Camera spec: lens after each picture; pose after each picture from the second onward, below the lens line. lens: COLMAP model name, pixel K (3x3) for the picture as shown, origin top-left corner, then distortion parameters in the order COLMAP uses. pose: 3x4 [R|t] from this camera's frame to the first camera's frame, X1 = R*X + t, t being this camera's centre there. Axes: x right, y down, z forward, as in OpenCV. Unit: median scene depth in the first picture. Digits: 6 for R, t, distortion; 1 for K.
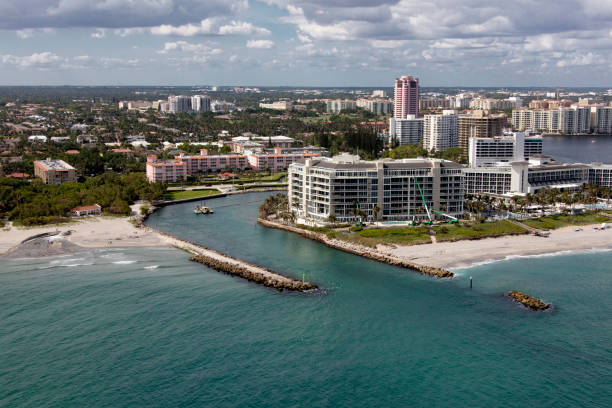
lens RADIAL K [[906.0, 0, 305.2], [0, 906.0, 206.8], [0, 0, 1]] dist [0.043466, 0.000000]
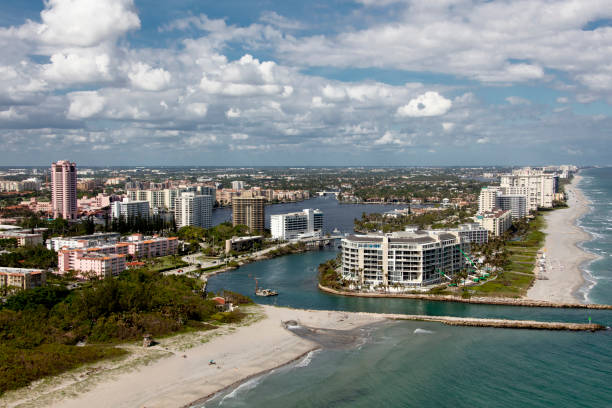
lens RADIAL K [[880.1, 0, 279.7], [0, 880.1, 178.3], [0, 0, 1]] dist [0.047006, 0.000000]
pose [[0.741796, -0.020817, 0.670302, -0.887828], [0.097469, 0.992252, -0.077049, -0.053580], [-0.663504, 0.122488, 0.738078, 0.224821]]
